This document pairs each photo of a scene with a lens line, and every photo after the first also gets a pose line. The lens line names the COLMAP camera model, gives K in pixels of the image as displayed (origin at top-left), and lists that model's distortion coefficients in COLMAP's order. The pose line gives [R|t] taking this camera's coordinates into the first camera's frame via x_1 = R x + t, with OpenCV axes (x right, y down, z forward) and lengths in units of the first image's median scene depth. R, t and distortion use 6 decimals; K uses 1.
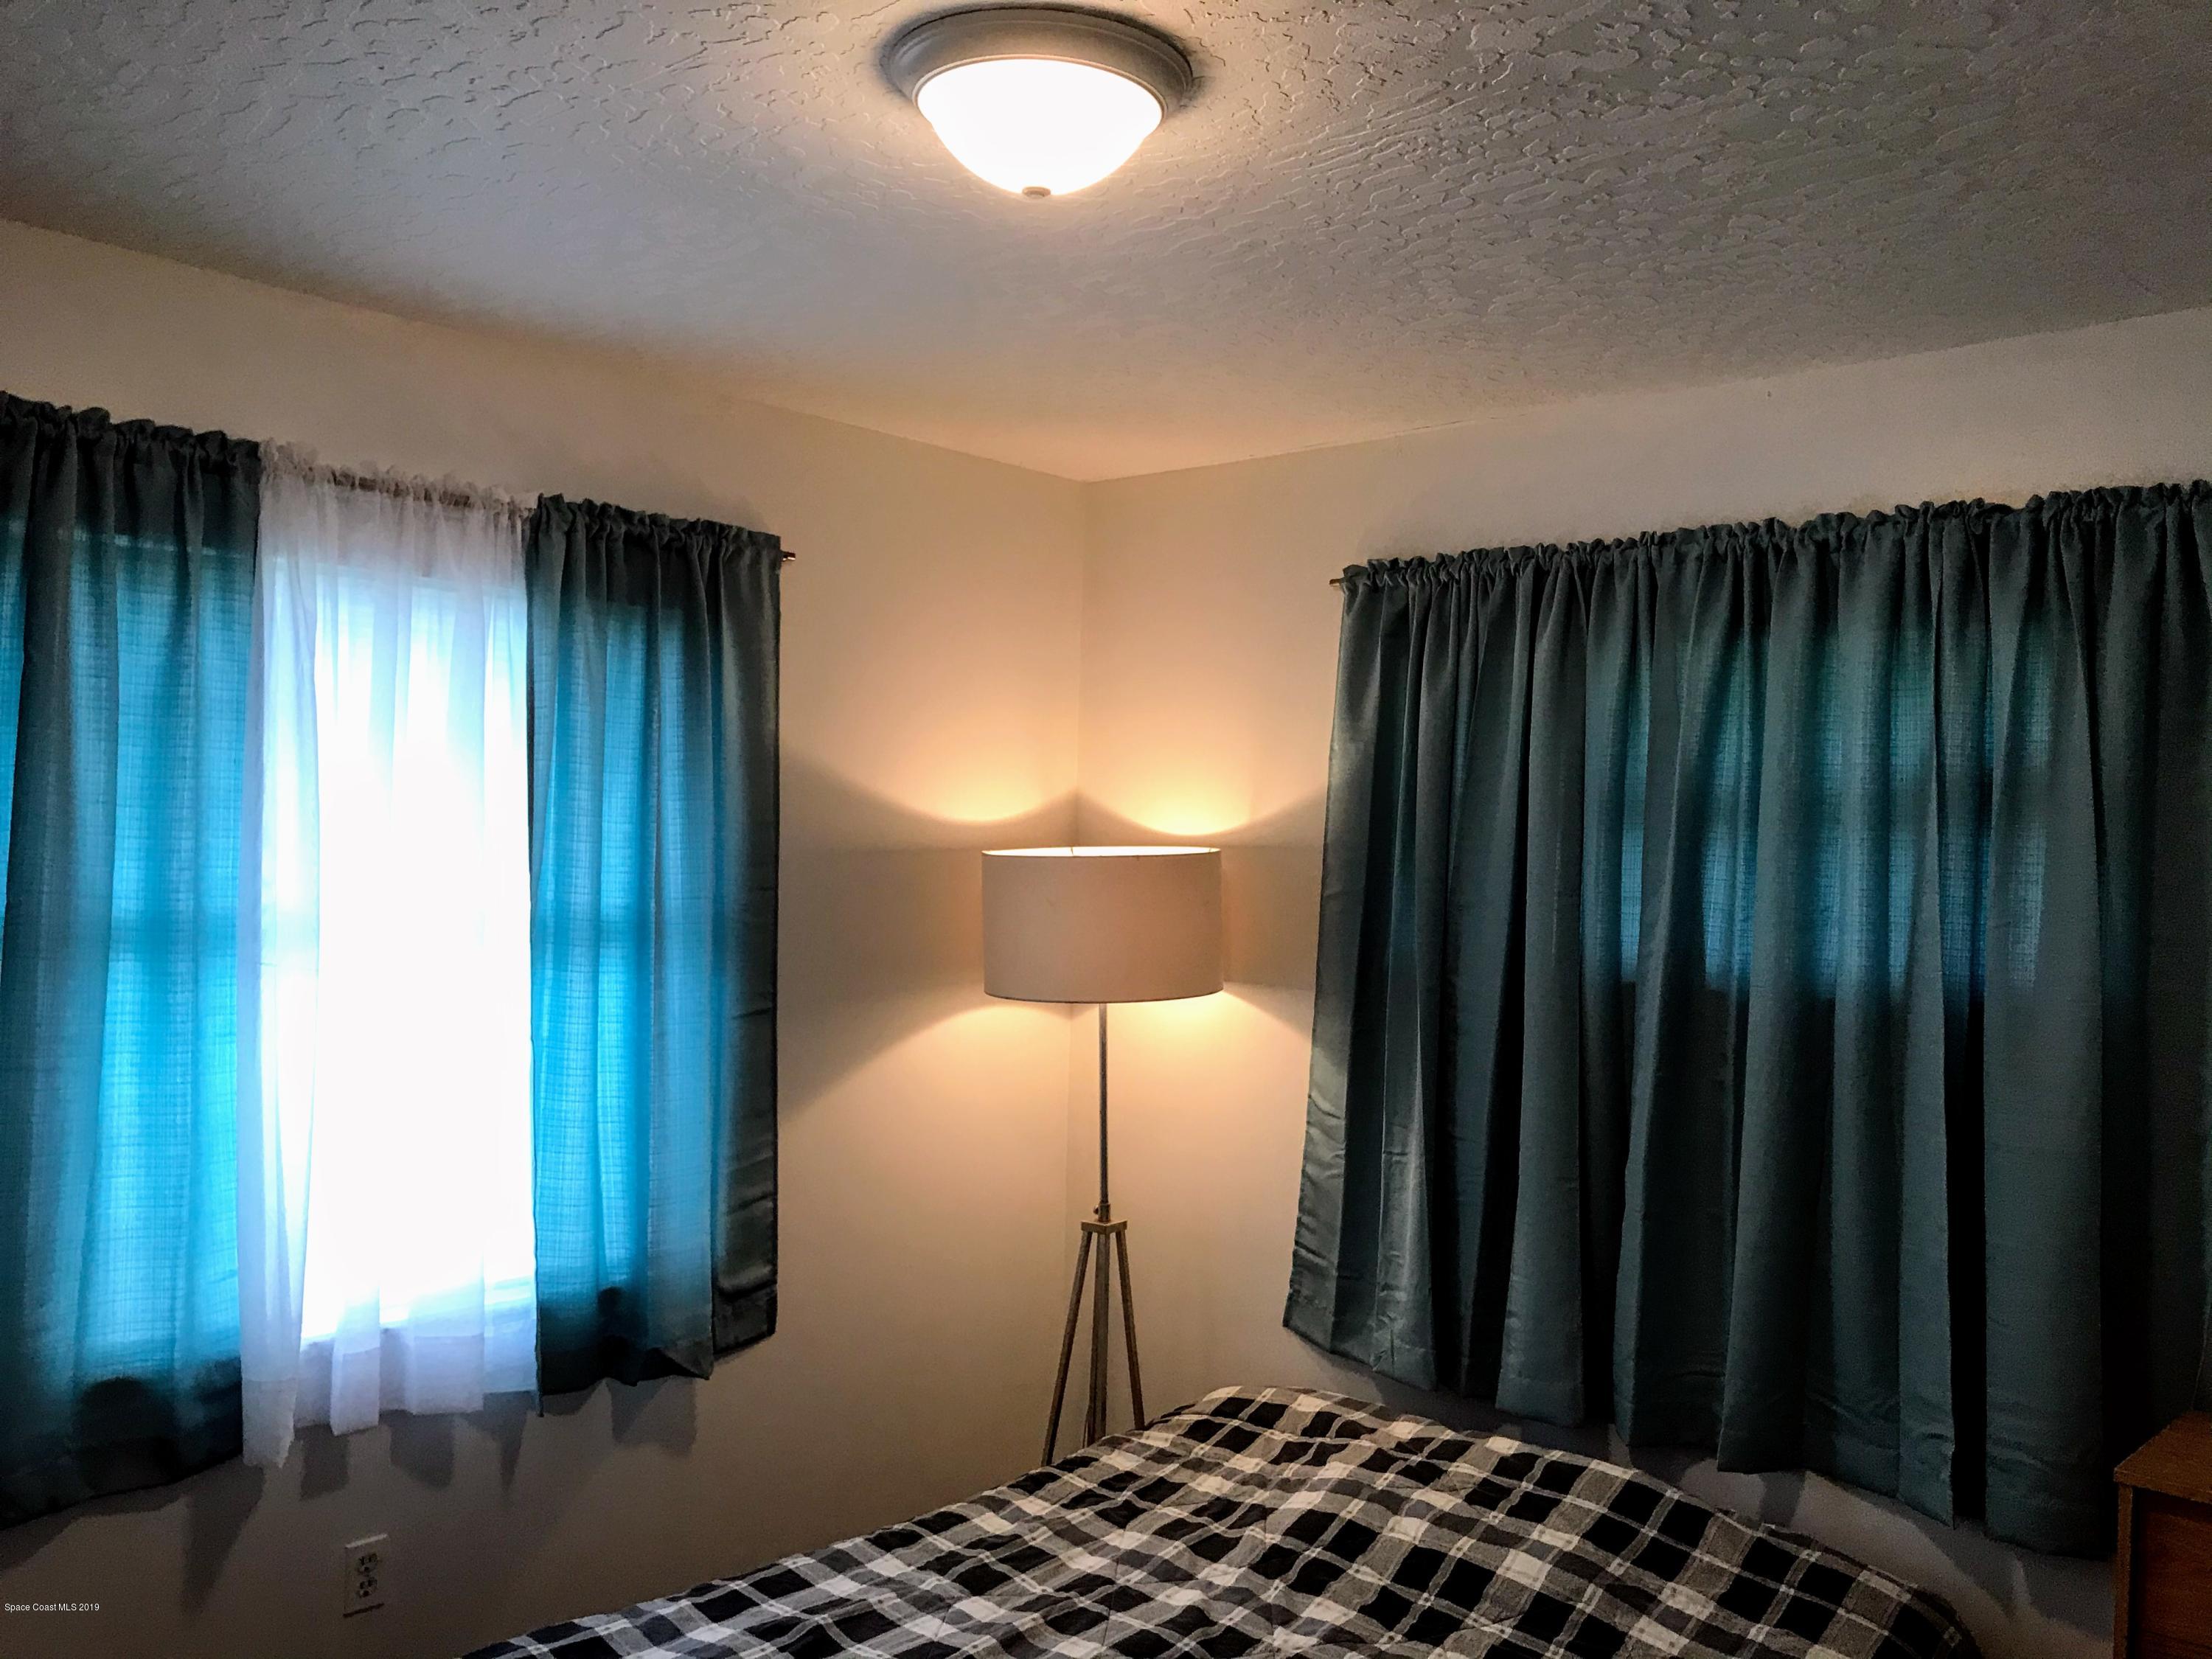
lens RADIAL K [[1845.9, 0, 1115.5], [0, 1845.9, 821.2], [0, 0, 1]] dist [0.053193, -0.037605]
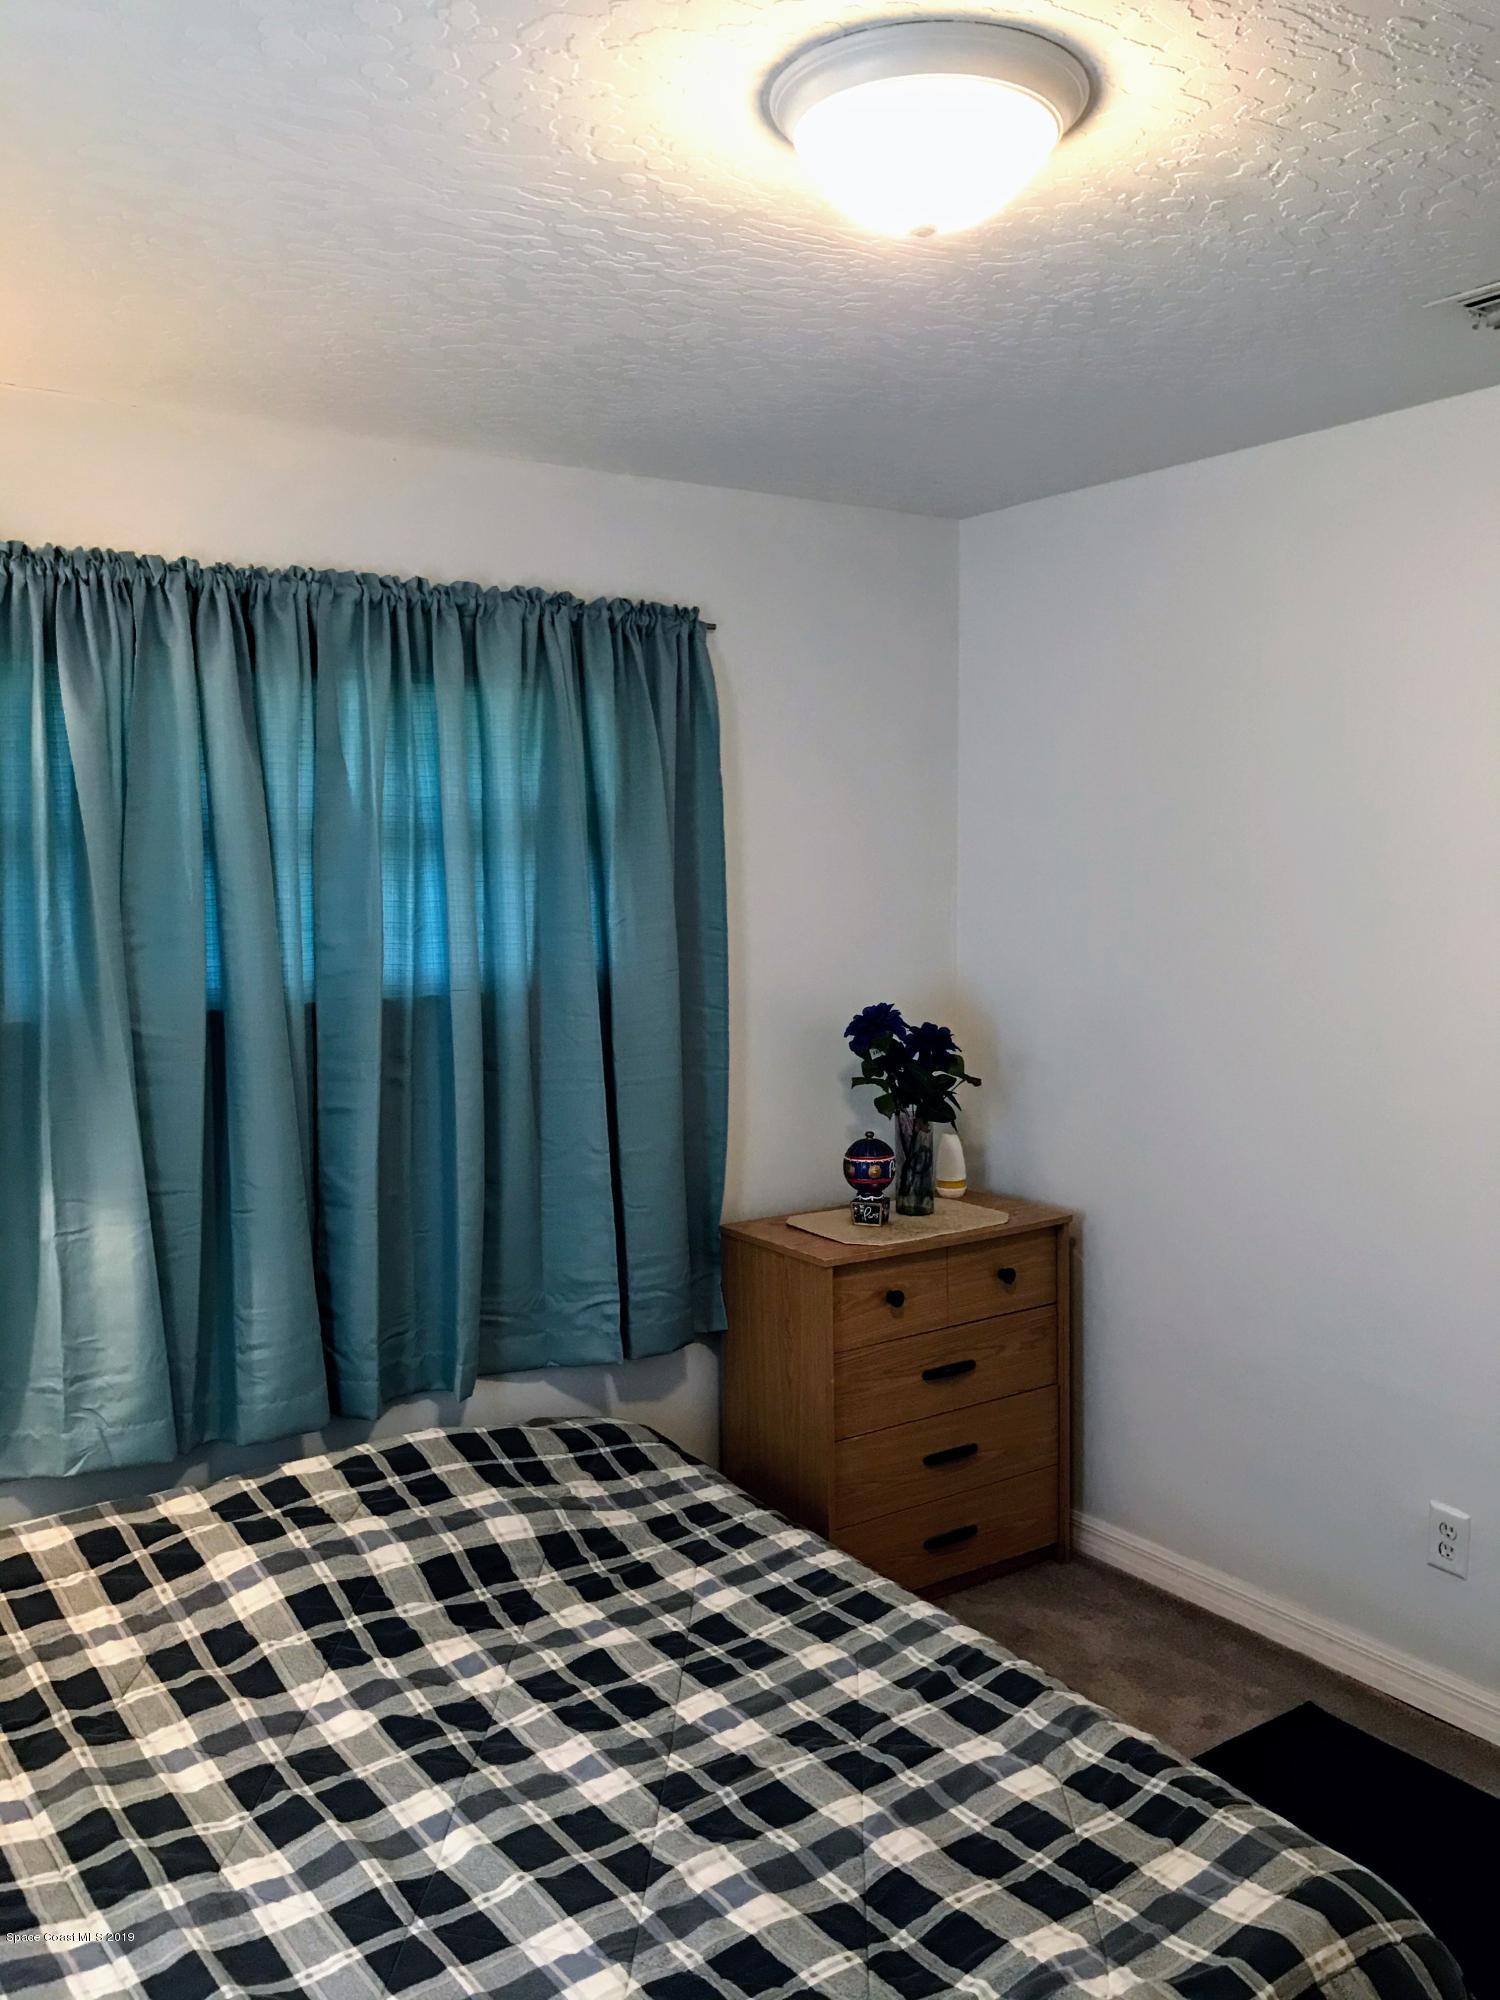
lens RADIAL K [[1669.0, 0, 760.3], [0, 1669.0, 993.1], [0, 0, 1]] dist [0.053193, -0.037605]
pose [[0.207321, -0.096873, 0.973465, -0.627356], [0.031646, 0.995228, 0.092299, 0.002443], [-0.977761, 0.011671, 0.209398, 0.582747]]
